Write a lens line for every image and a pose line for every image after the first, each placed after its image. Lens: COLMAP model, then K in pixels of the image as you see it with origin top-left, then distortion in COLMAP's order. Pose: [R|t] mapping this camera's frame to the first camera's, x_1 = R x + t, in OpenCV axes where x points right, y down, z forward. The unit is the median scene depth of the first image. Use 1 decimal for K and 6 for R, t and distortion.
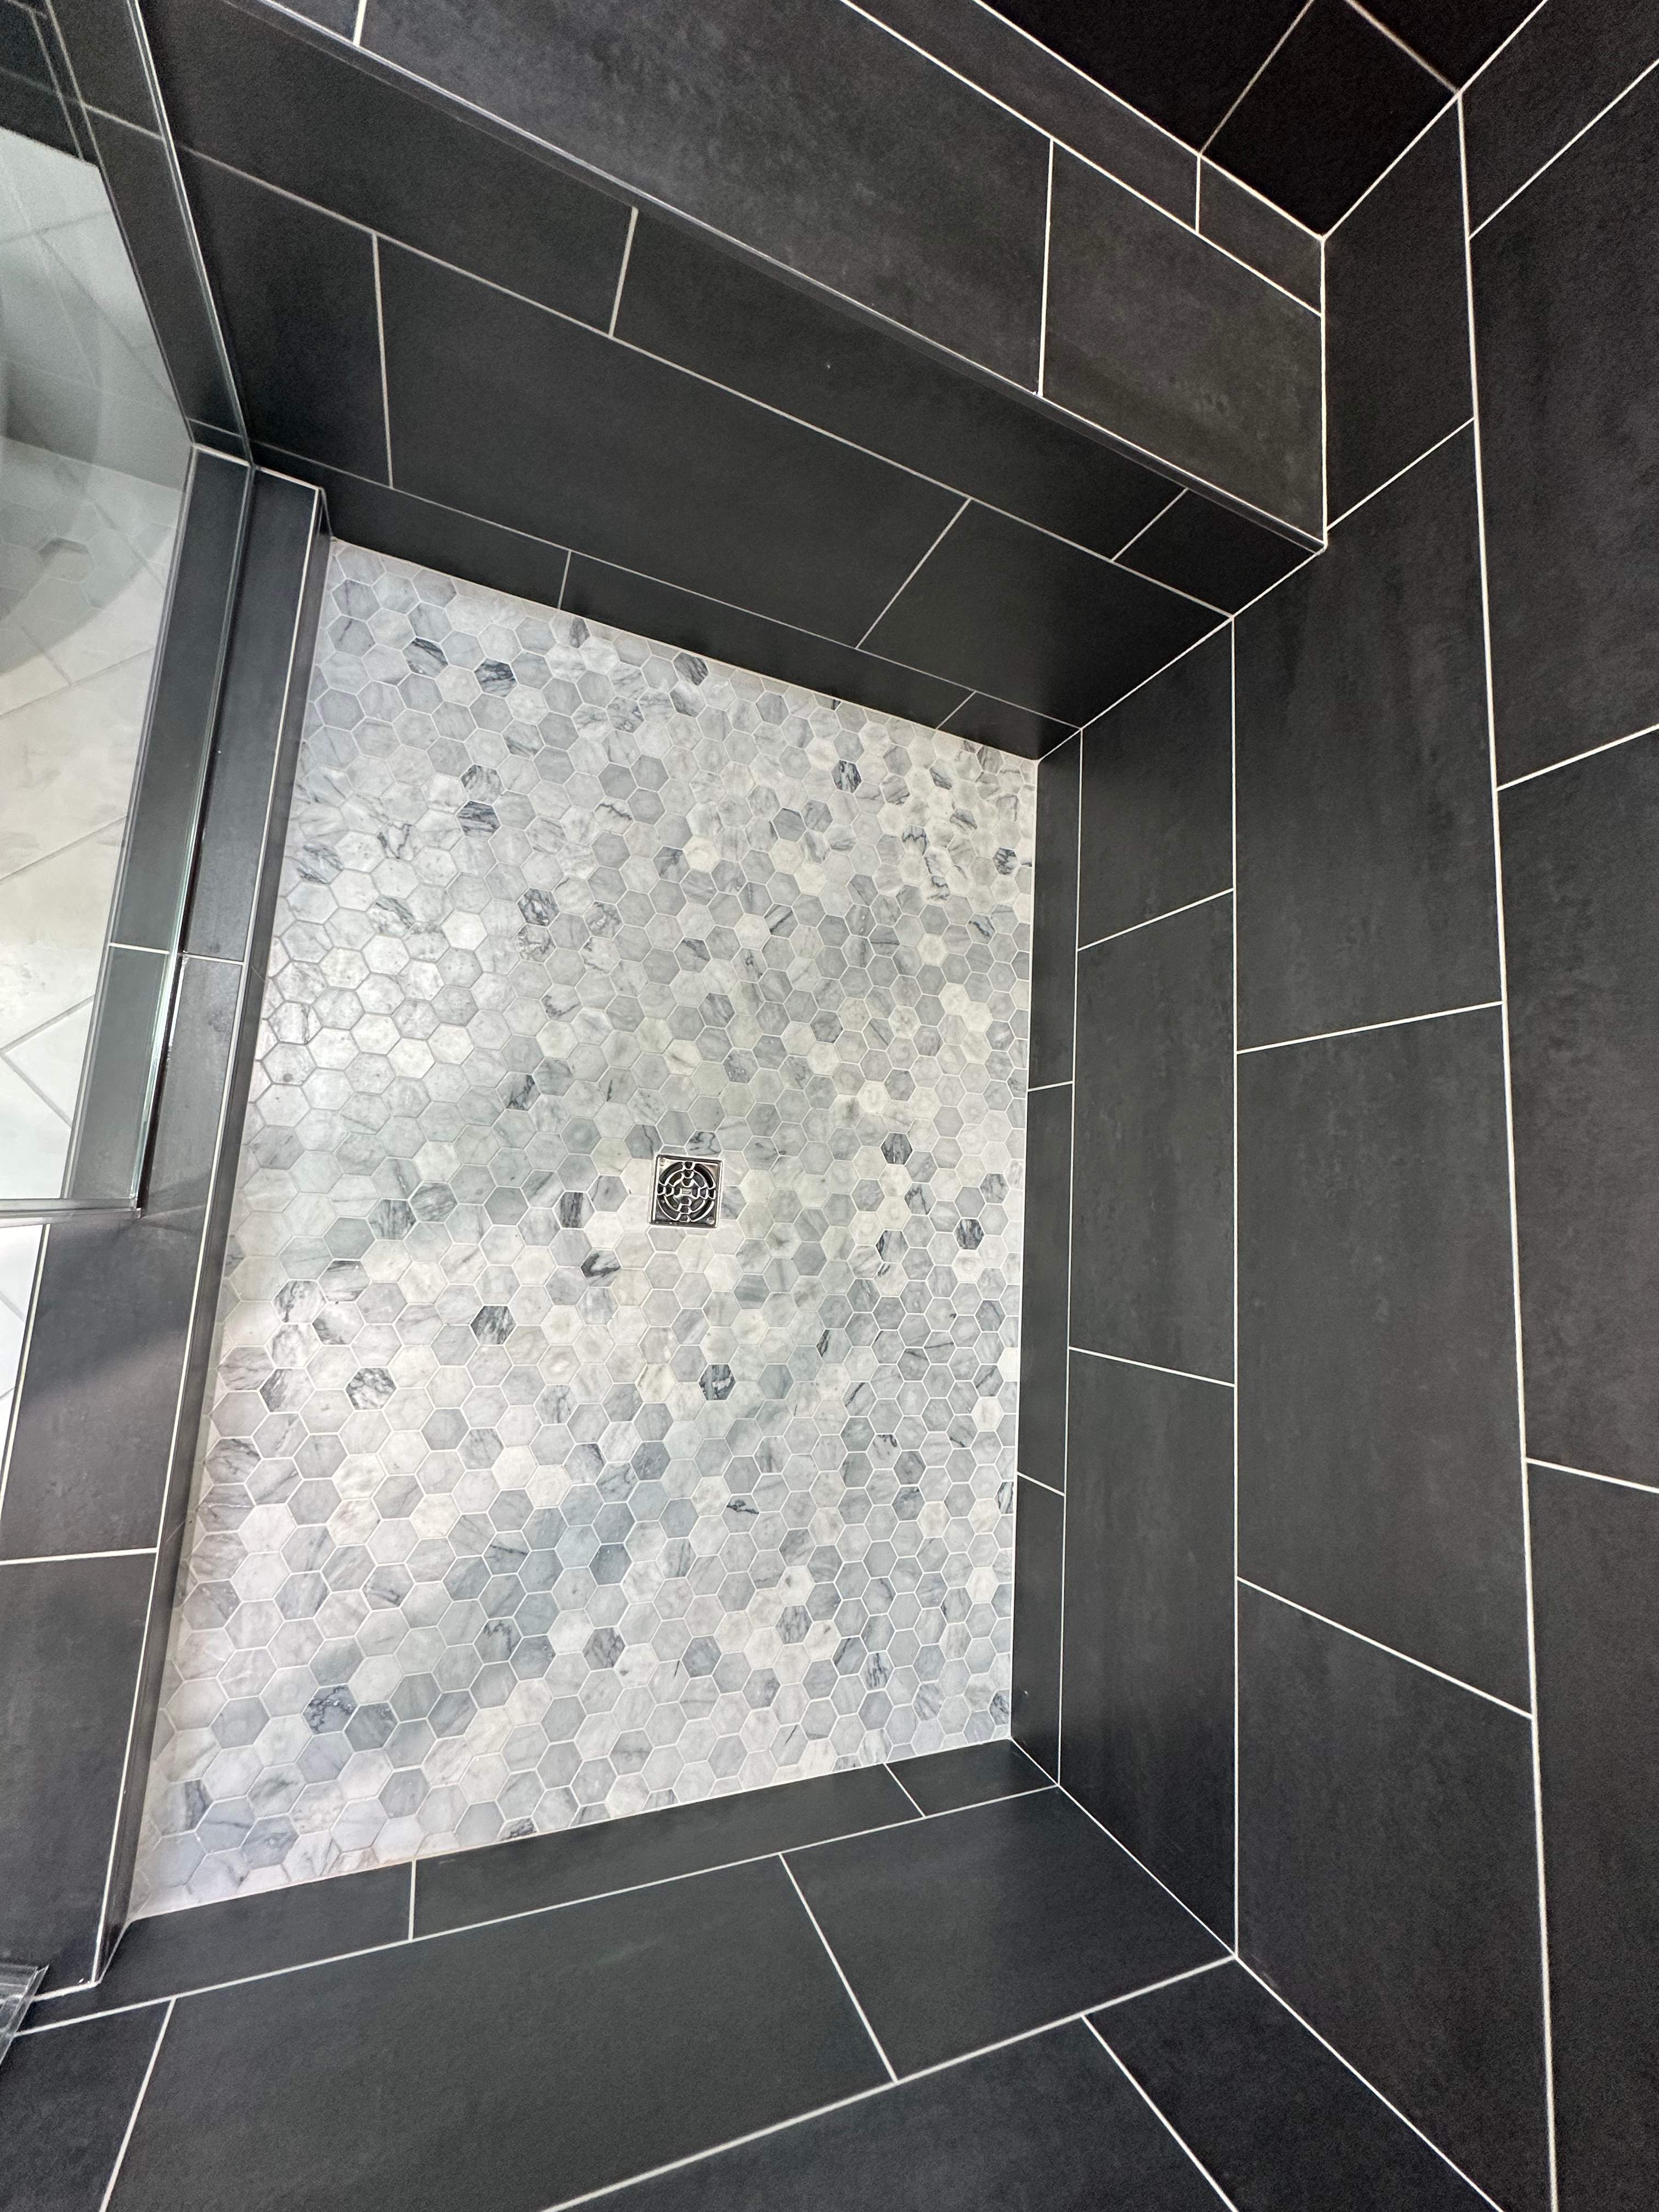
lens RADIAL K [[883.4, 0, 829.1], [0, 883.4, 1102.9], [0, 0, 1]] dist [-0.005661, 0.001393]
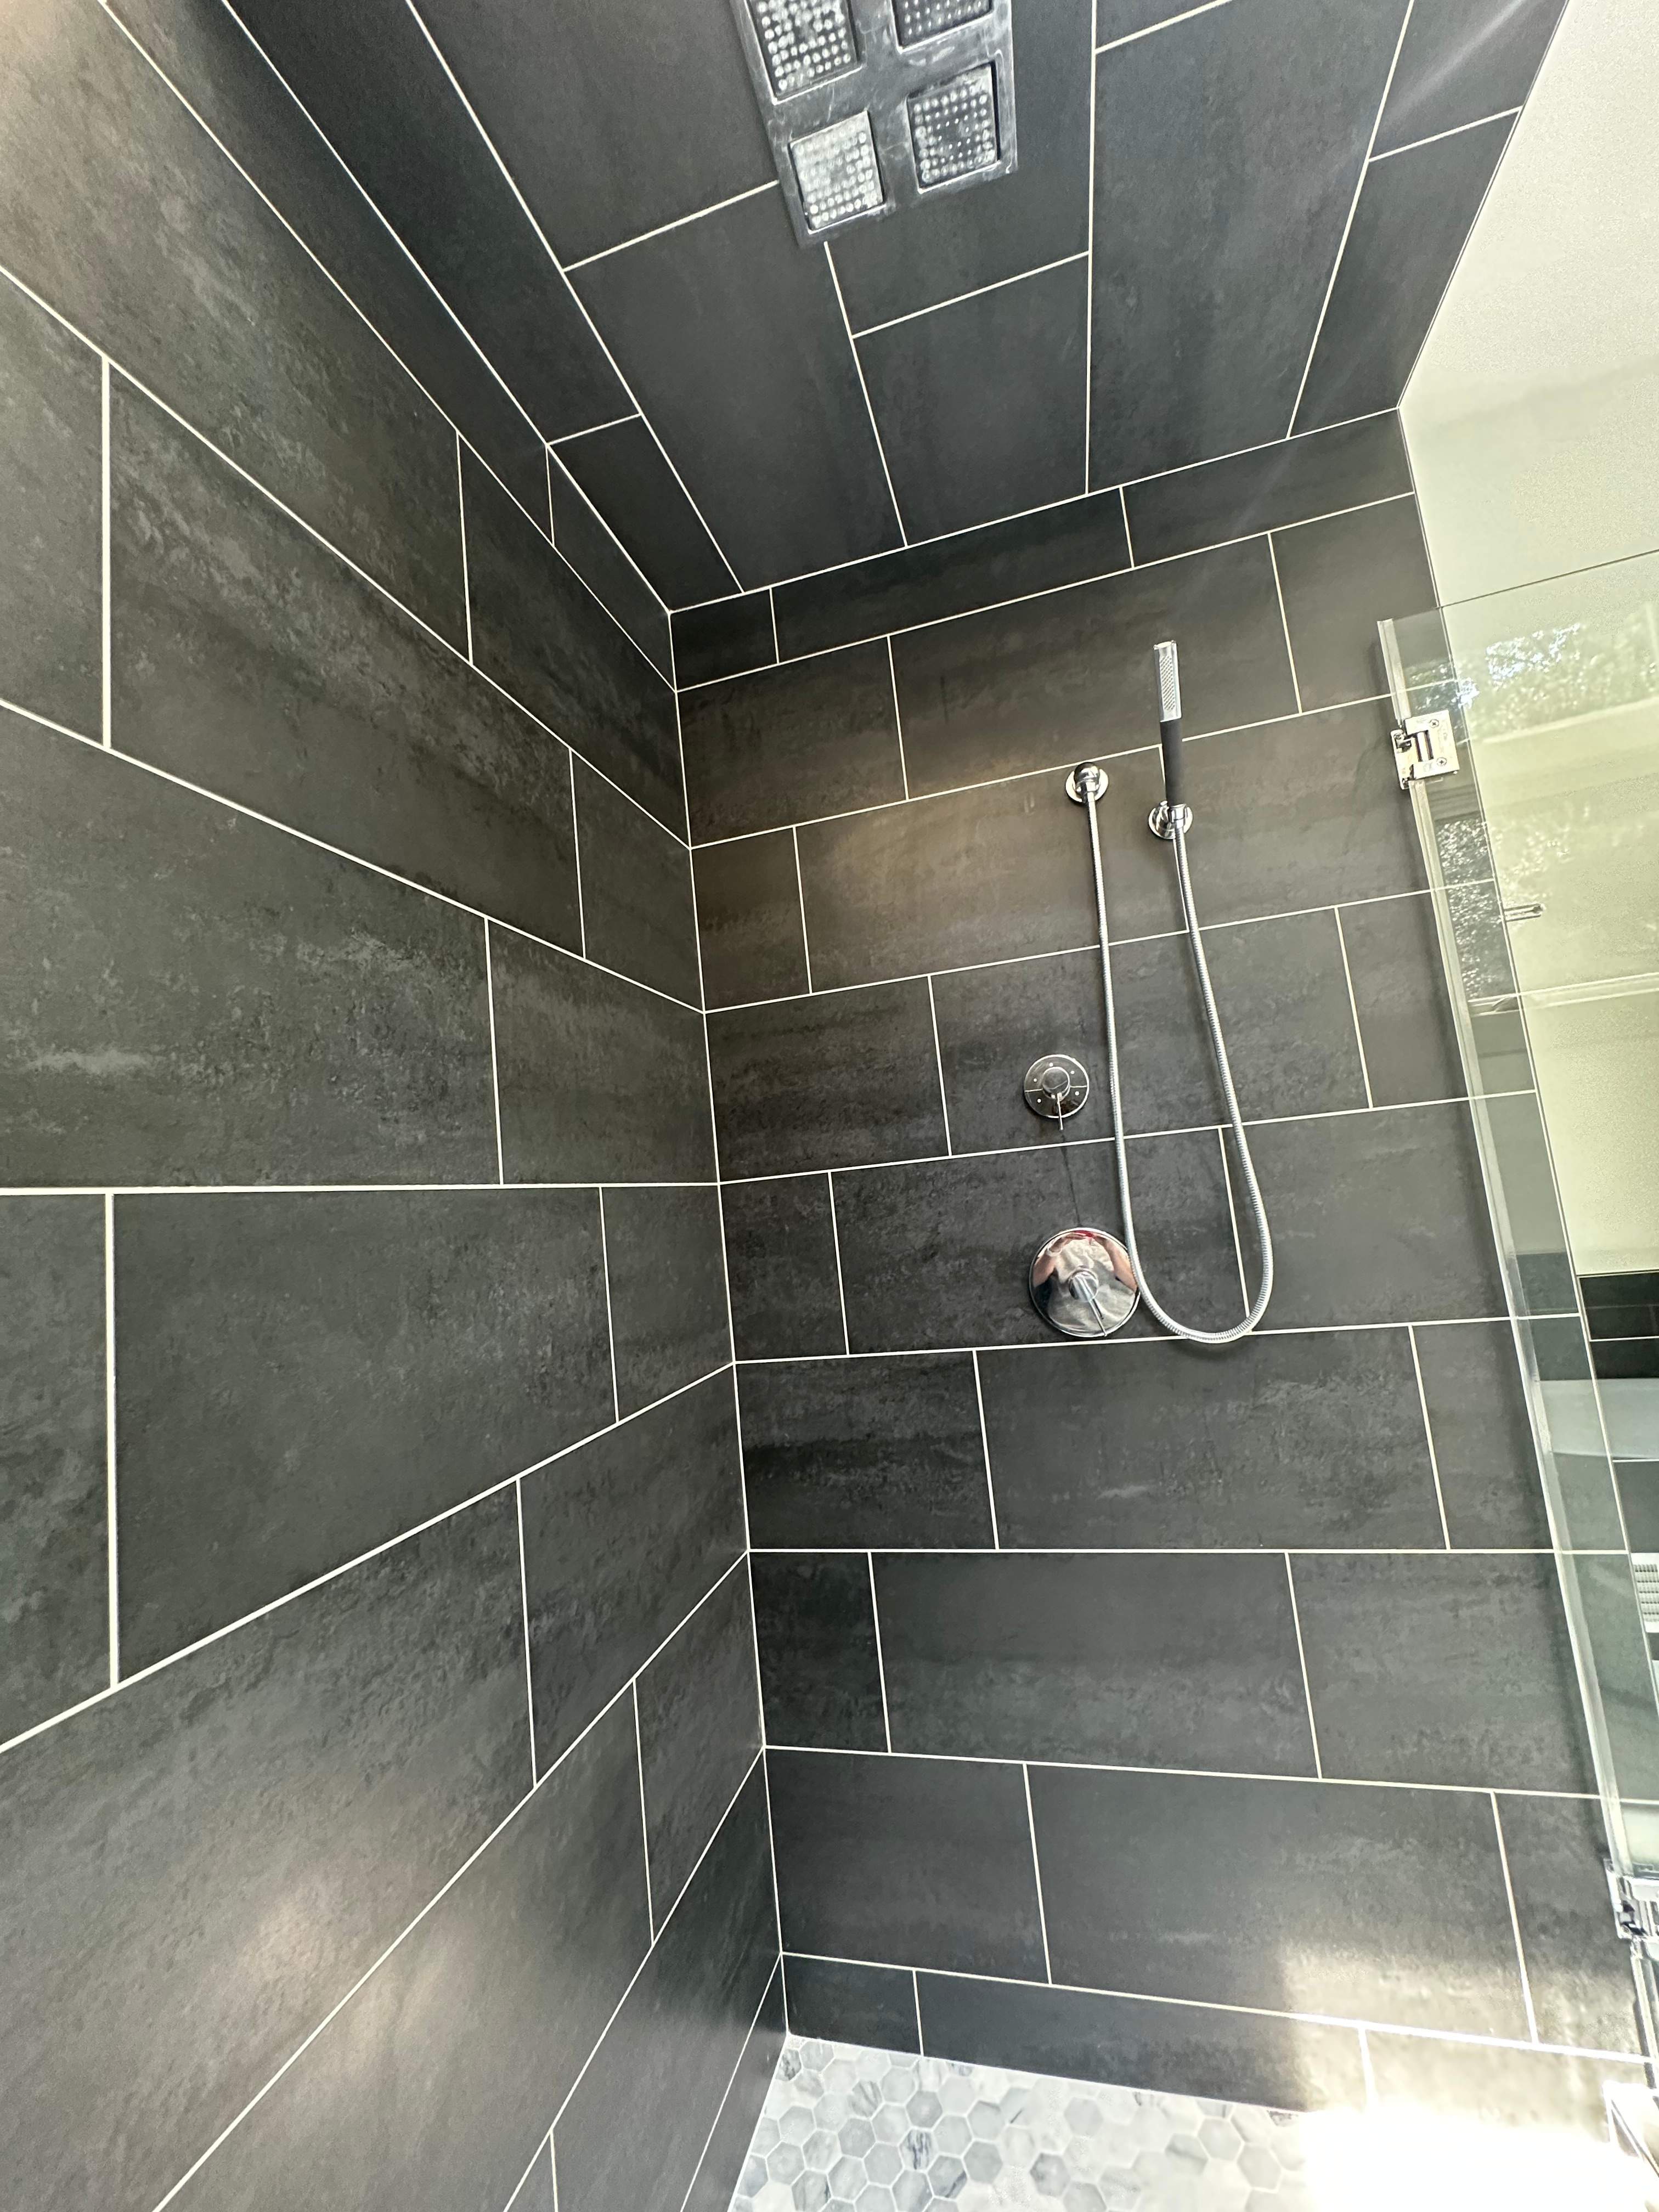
lens RADIAL K [[883.4, 0, 829.4], [0, 883.4, 1107.2], [0, 0, 1]] dist [-0.005661, 0.001393]
pose [[-0.932837, -0.280941, 0.225581, 0.248951], [0.175976, 0.191075, 0.965672, -0.503893], [-0.314400, 0.940512, -0.128802, 0.104111]]
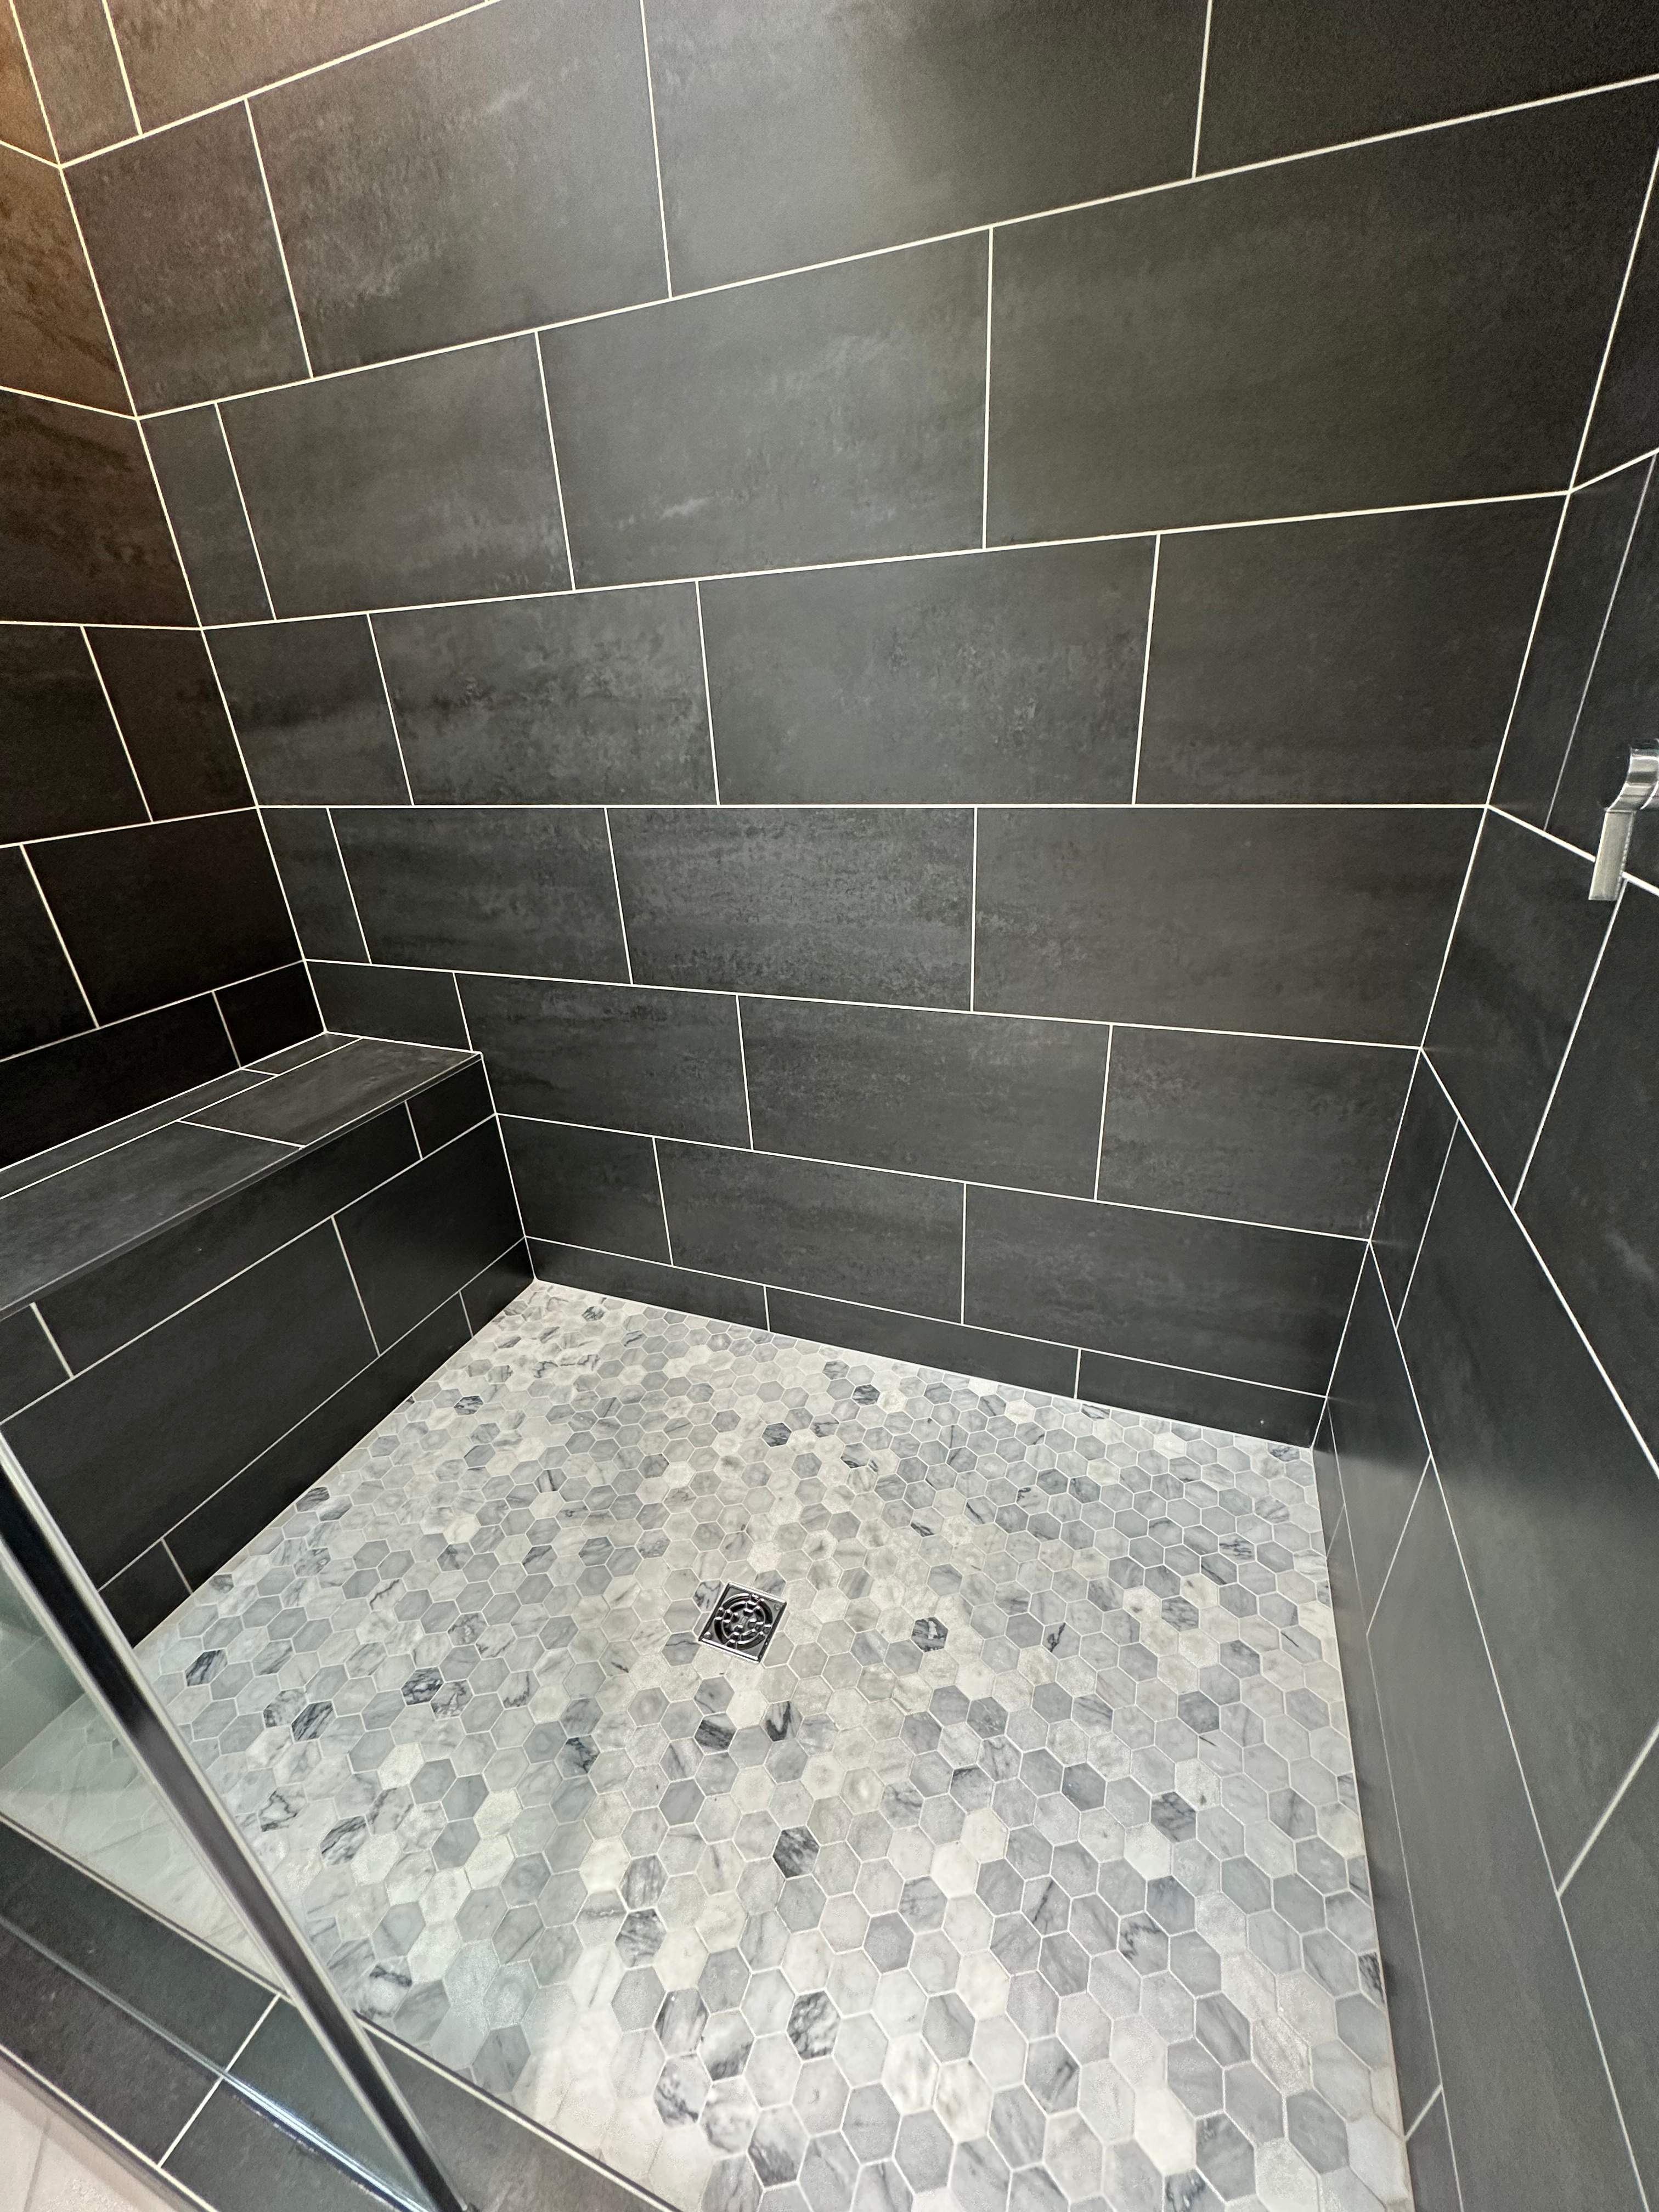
lens RADIAL K [[883.4, 0, 828.8], [0, 883.4, 1104.1], [0, 0, 1]] dist [-0.005661, 0.001393]
pose [[0.252198, -0.749126, 0.612542, -0.318309], [0.966017, 0.157858, -0.204675, 0.316046], [0.056632, 0.643344, 0.763480, -0.162902]]
